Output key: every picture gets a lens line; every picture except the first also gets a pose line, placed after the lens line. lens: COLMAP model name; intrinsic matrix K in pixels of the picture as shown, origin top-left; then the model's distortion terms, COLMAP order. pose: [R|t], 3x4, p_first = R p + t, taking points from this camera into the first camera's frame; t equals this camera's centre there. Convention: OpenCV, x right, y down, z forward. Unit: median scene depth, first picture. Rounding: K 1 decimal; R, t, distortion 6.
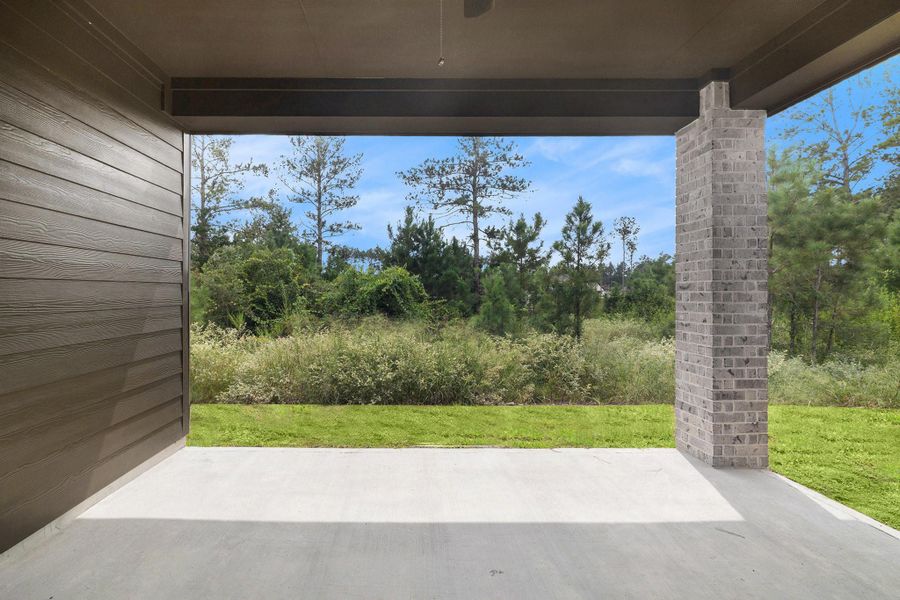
lens RADIAL K [[396.3, 0, 412.9], [0, 396.3, 293.3], [0, 0, 1]] dist [-0.000741, -0.000095]
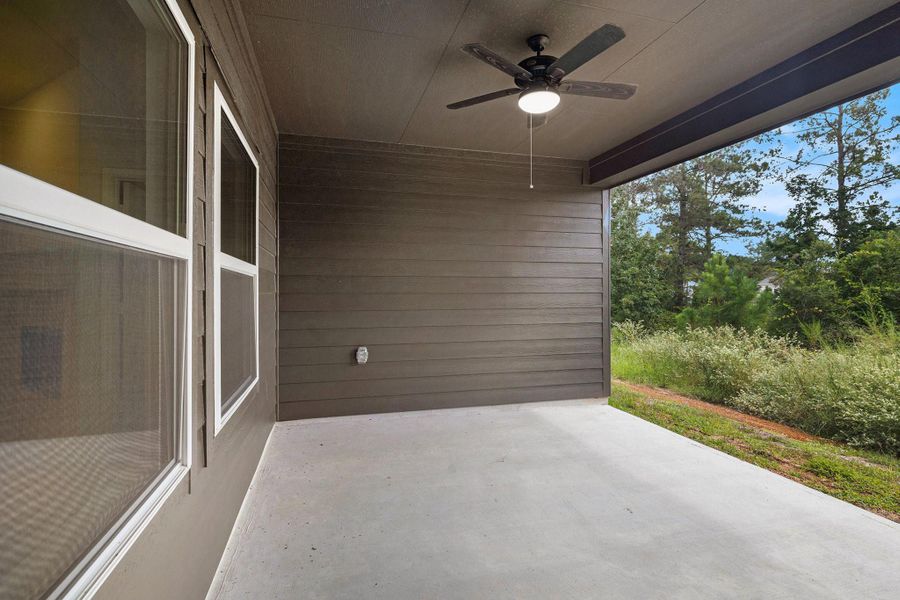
lens RADIAL K [[466.1, 0, 450.0], [0, 466.1, 300.0], [0, 0, 1]] dist [0.000483, 0.000219]
pose [[0.263518, 0.011581, -0.964585, 0.937381], [-0.000864, 0.999930, 0.011769, -0.018043], [0.964654, -0.002268, 0.263510, -0.007366]]
